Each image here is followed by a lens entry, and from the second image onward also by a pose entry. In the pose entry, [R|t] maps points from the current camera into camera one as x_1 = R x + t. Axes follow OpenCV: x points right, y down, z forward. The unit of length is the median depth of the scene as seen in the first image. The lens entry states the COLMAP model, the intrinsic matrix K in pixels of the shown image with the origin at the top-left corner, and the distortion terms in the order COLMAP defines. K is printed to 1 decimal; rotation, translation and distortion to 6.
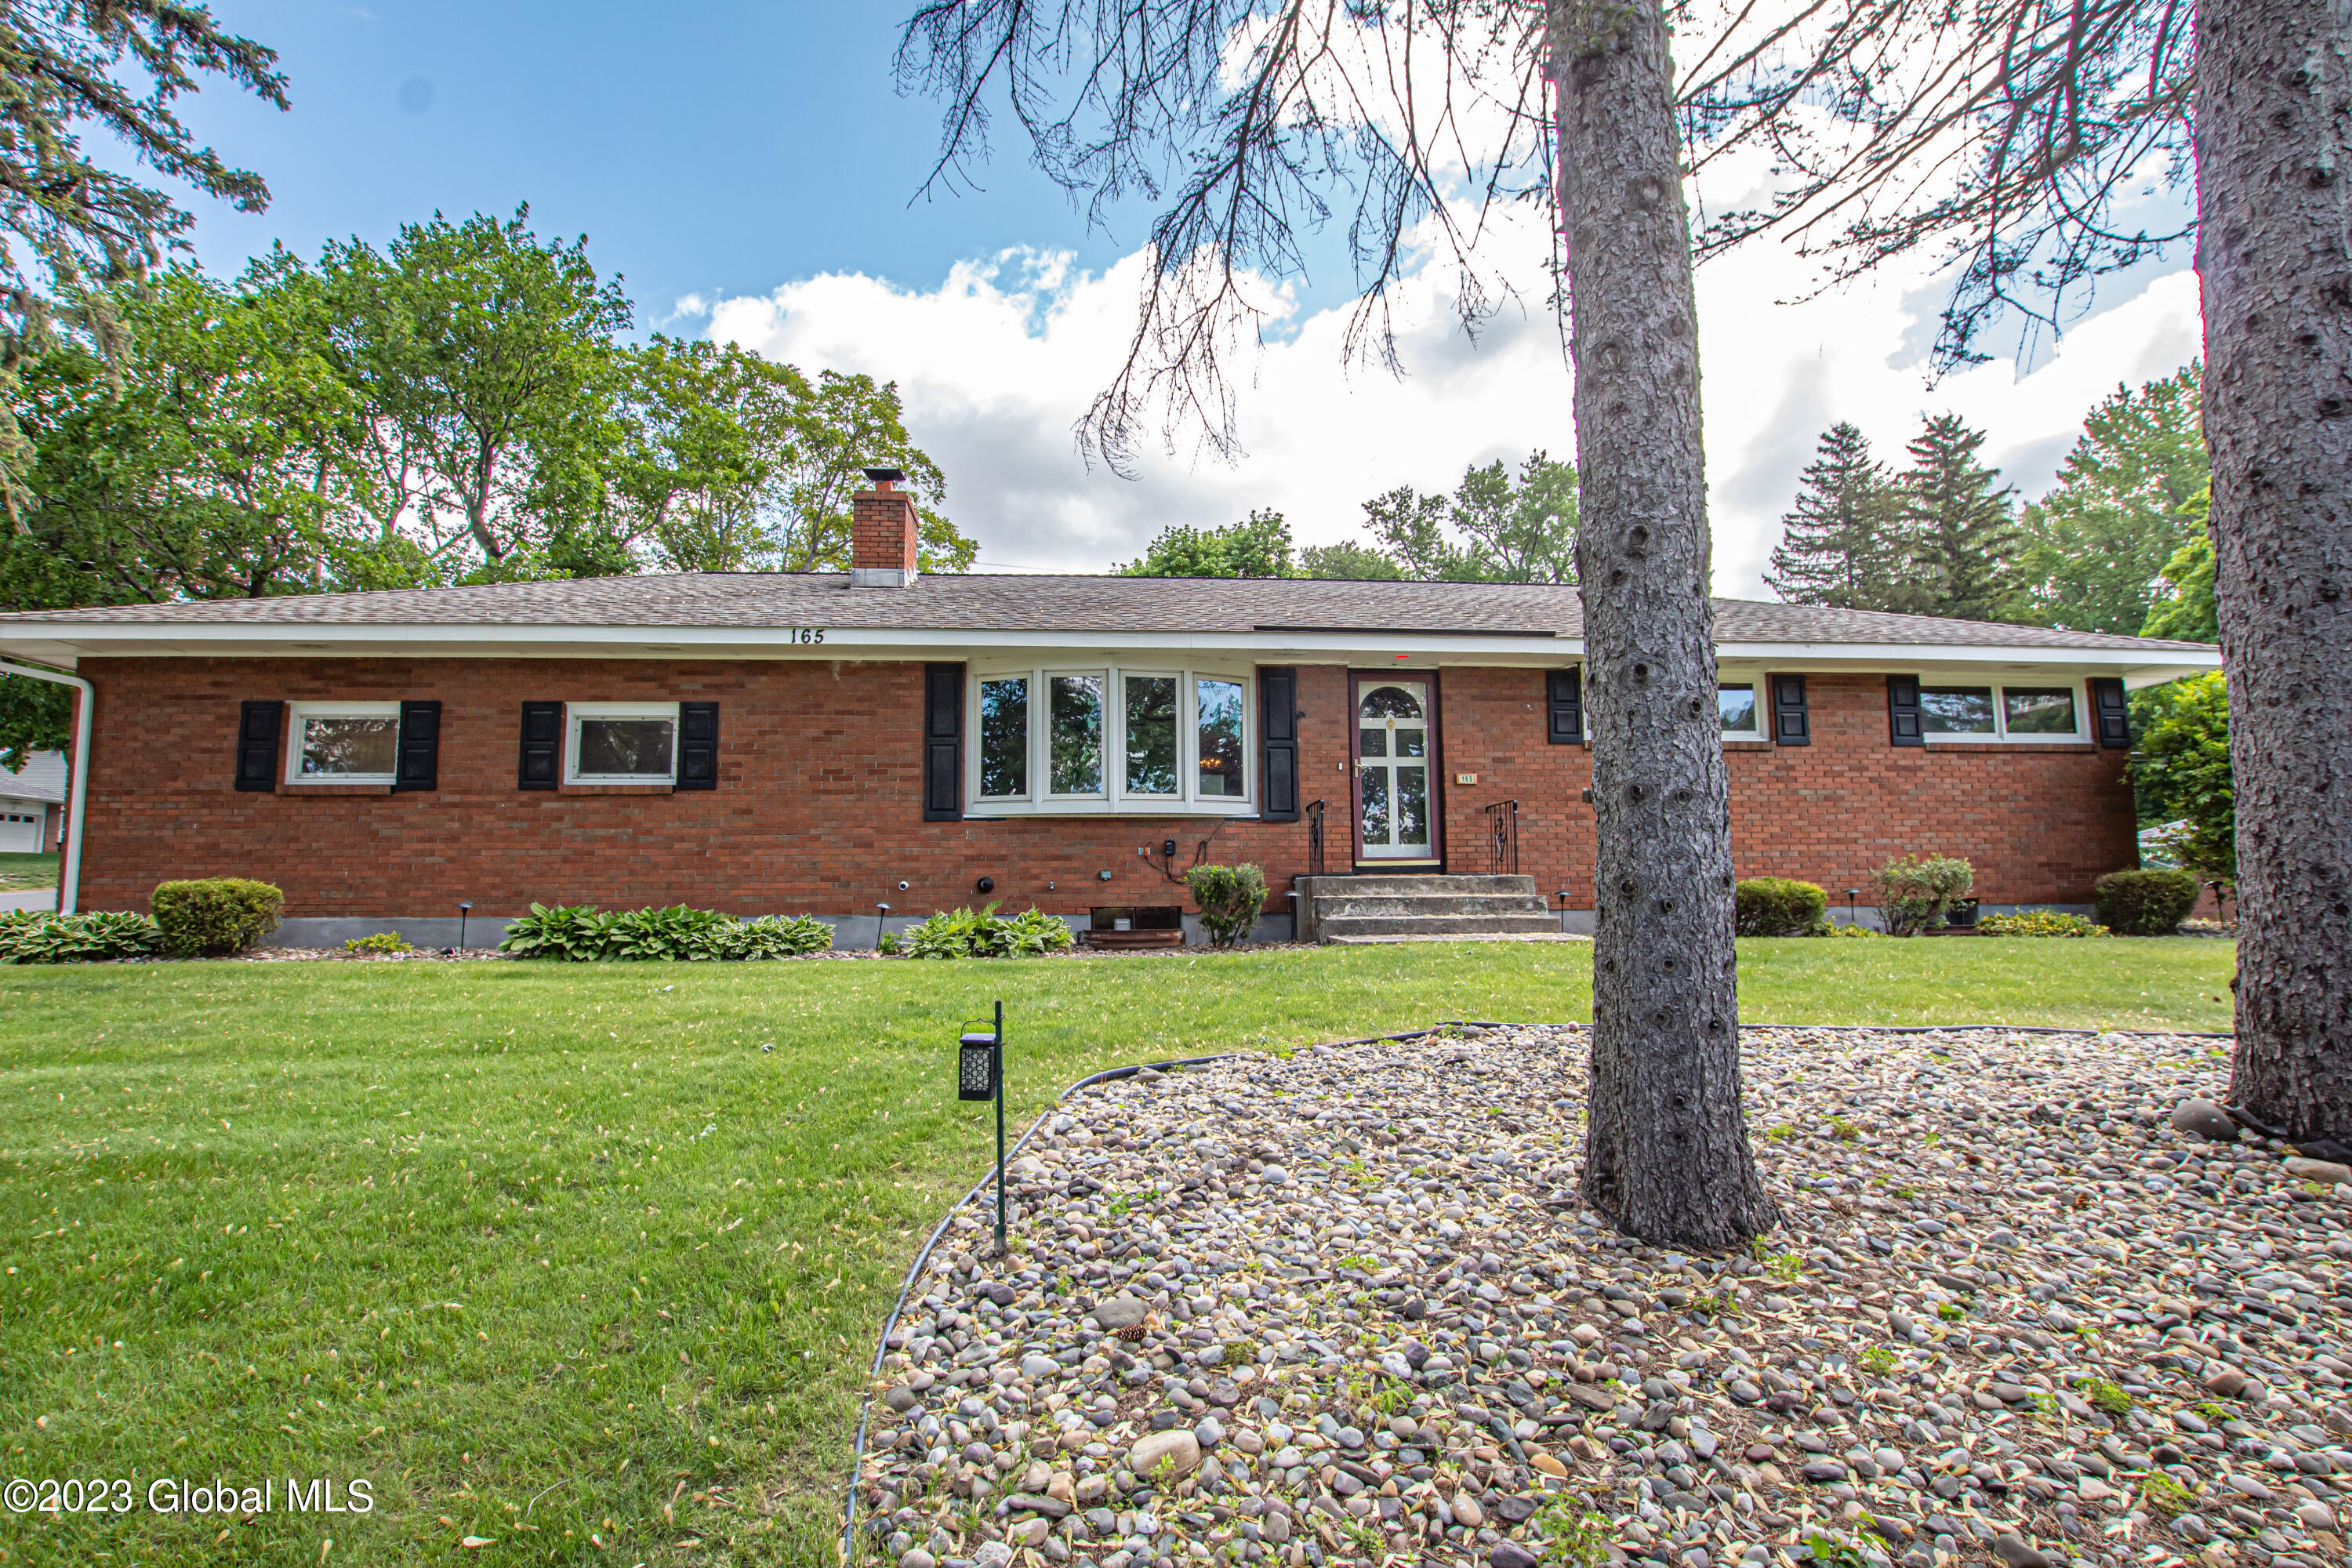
lens RADIAL K [[1077.4, 0, 1176.0], [0, 1077.4, 798.2], [0, 0, 1]] dist [-0.042776, 0.008808]
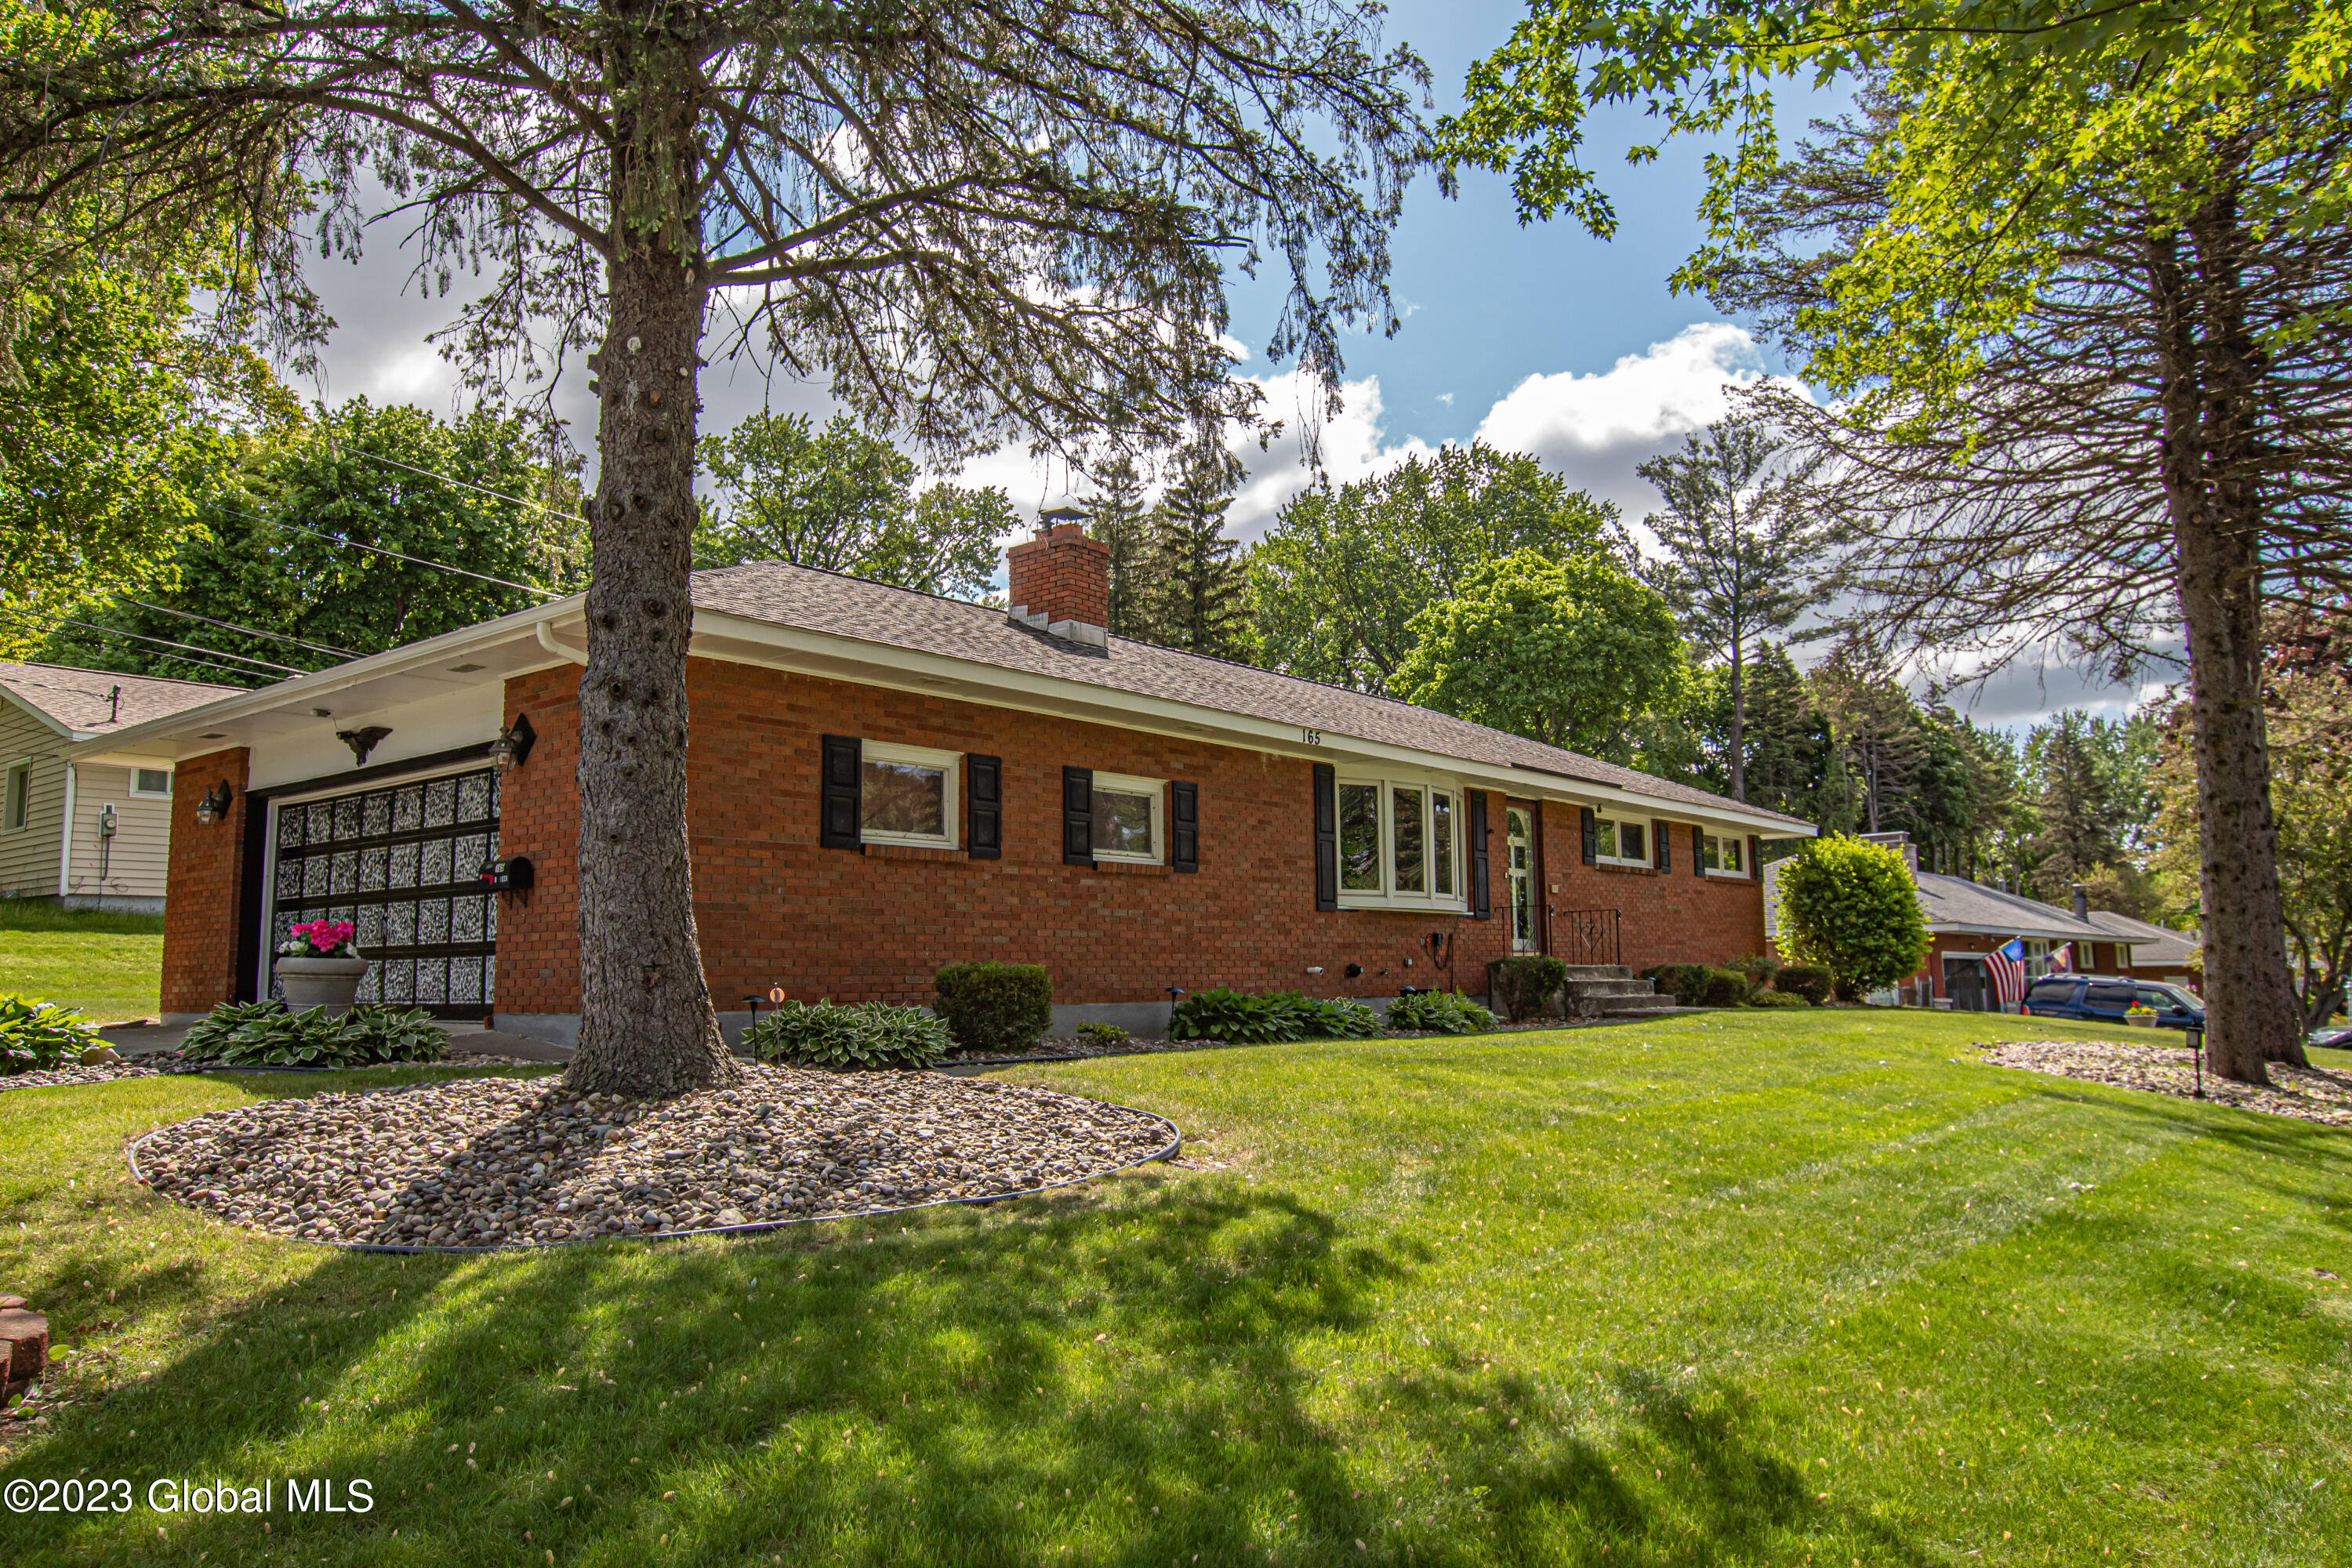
lens RADIAL K [[1622.0, 0, 1172.2], [0, 1622.0, 789.6], [0, 0, 1]] dist [-0.012865, 0.014621]
pose [[0.703768, 0.084660, 0.705368, -2.121675], [-0.064338, 0.996389, -0.055397, 0.000143], [-0.707511, -0.006395, 0.706674, -0.066453]]
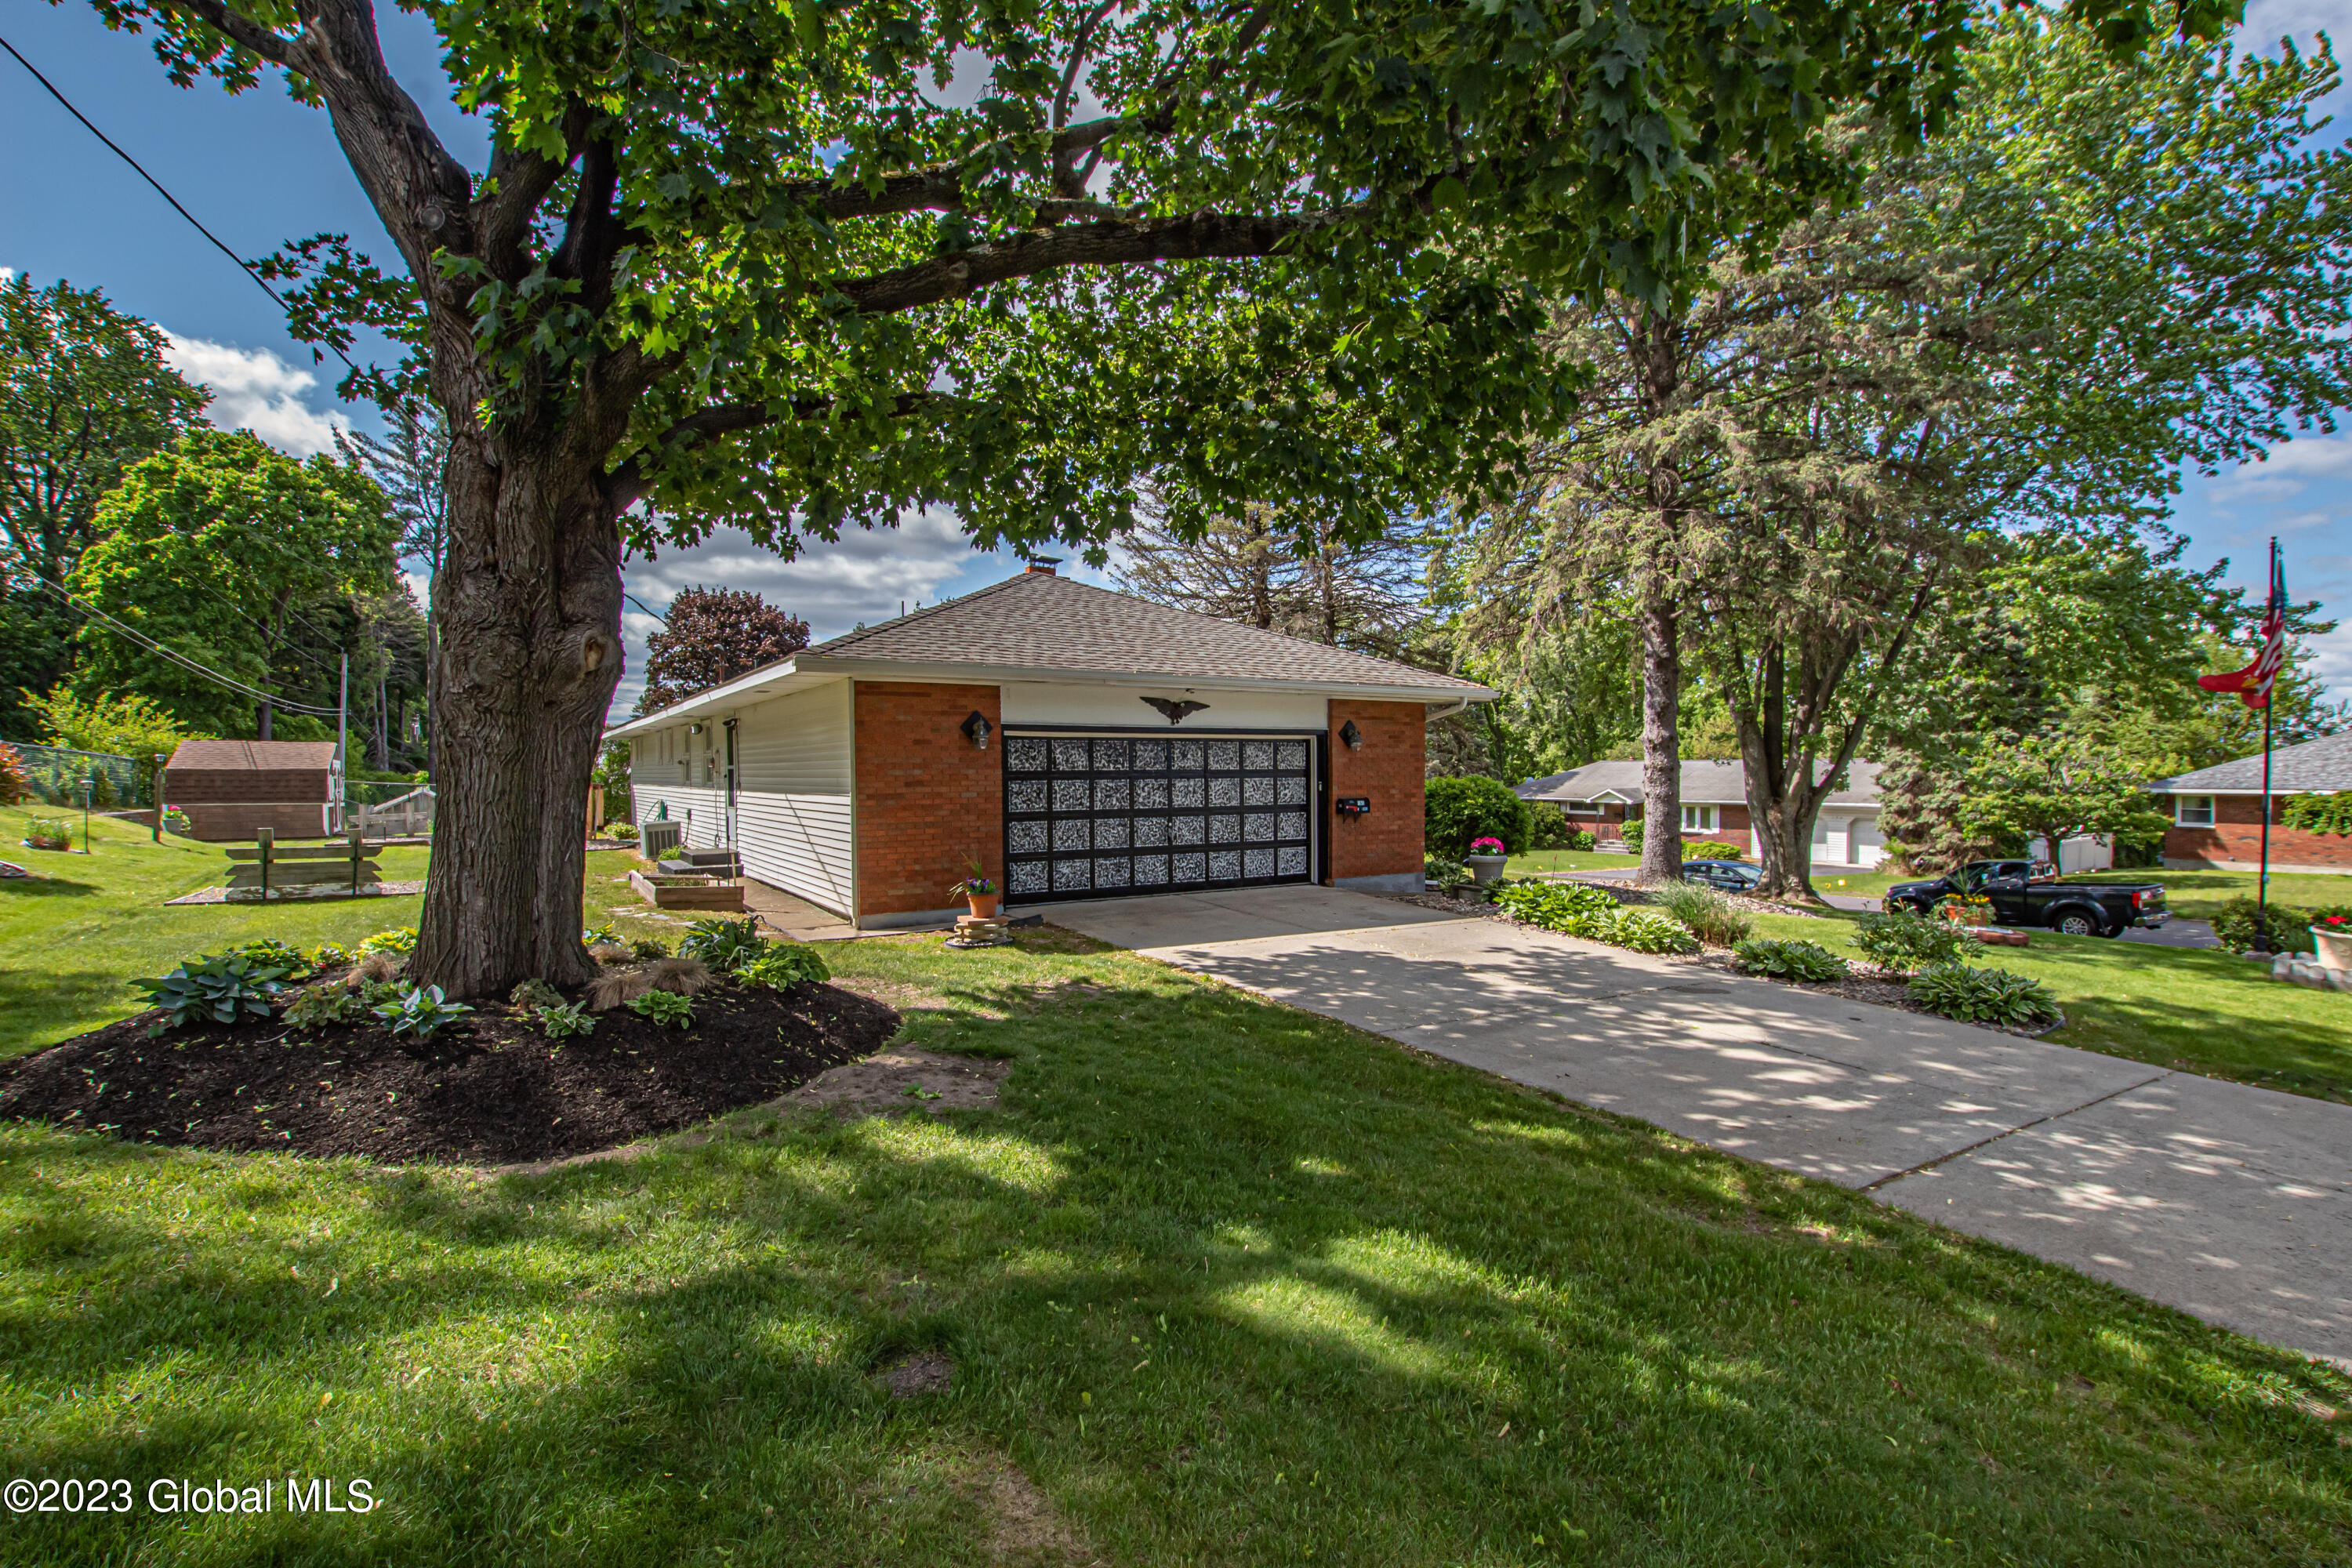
lens RADIAL K [[1077.4, 0, 1176.0], [0, 1077.4, 798.2], [0, 0, 1]] dist [-0.042776, 0.008808]
pose [[-0.459984, -0.009789, 0.887873, -3.100072], [-0.075857, 0.996717, -0.028311, 0.105915], [-0.884681, -0.080374, -0.459217, 2.749170]]
